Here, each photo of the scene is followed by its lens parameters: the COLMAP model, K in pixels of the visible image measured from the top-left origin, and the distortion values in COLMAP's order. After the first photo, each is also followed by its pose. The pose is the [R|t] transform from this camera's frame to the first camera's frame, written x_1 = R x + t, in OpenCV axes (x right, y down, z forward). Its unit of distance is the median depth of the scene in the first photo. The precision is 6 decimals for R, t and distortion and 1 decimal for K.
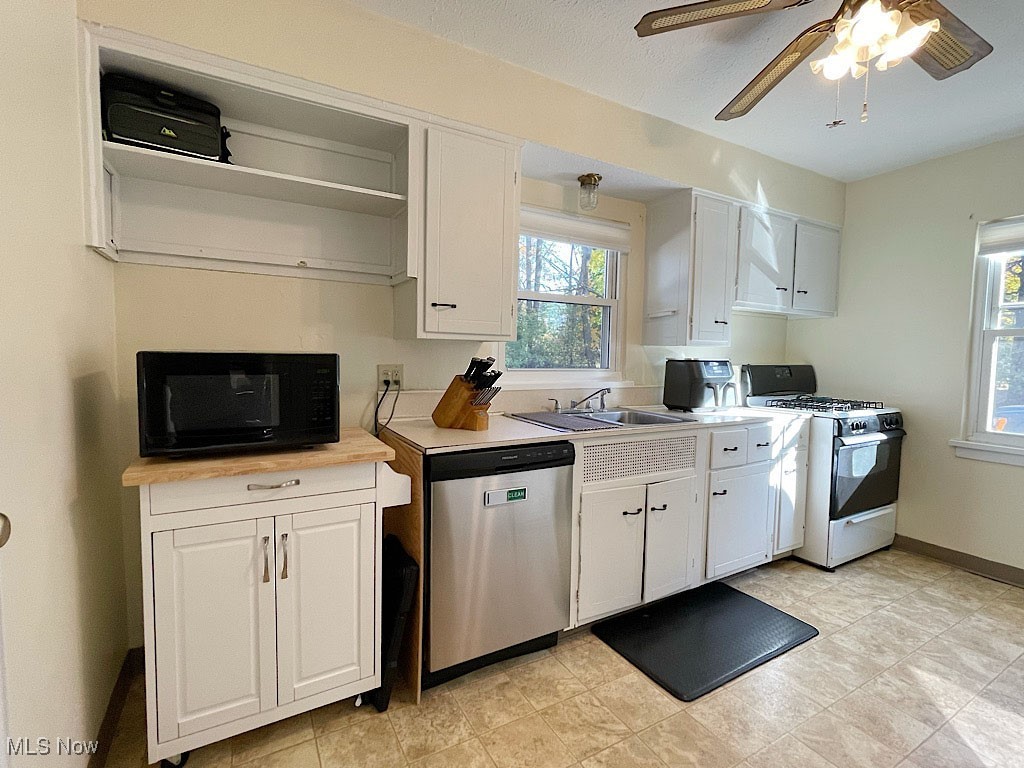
lens RADIAL K [[487.9, 0, 512.0], [0, 487.9, 384.0], [0, 0, 1]] dist [0.002273, 0.000728]
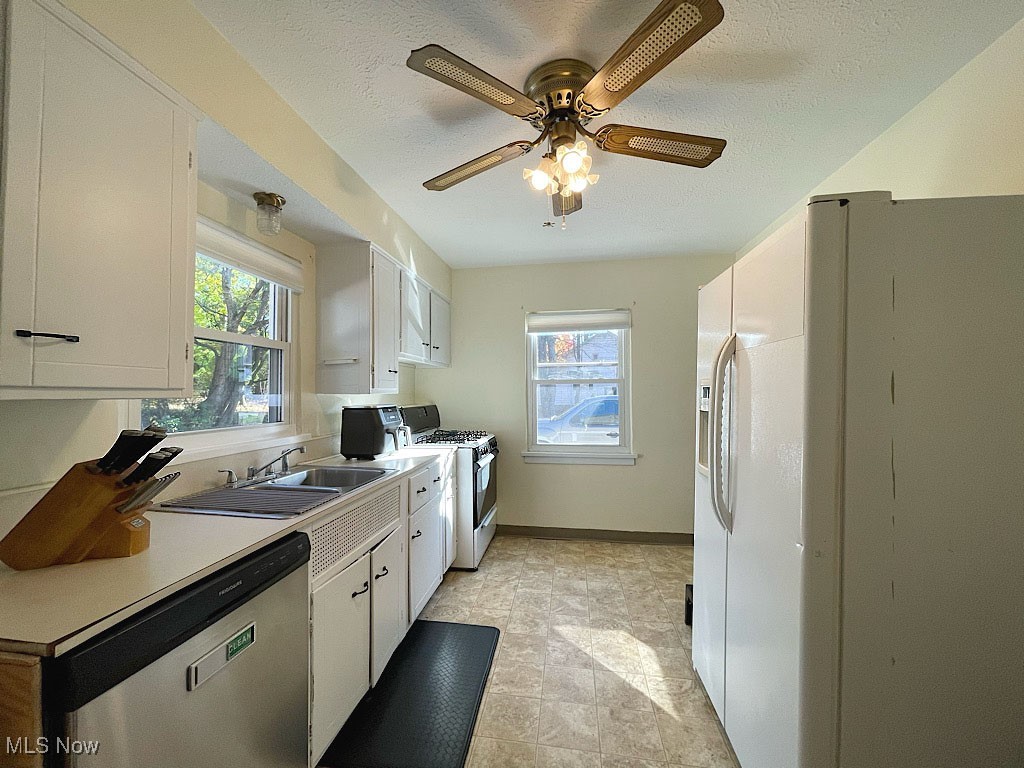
lens RADIAL K [[414.1, 0, 512.0], [0, 414.1, 384.0], [0, 0, 1]] dist [-0.001104, 0.000126]
pose [[0.624822, -0.001337, 0.780766, -0.123802], [0.059931, 0.997130, -0.046254, -0.041312], [-0.778464, 0.075692, 0.623109, 0.234143]]
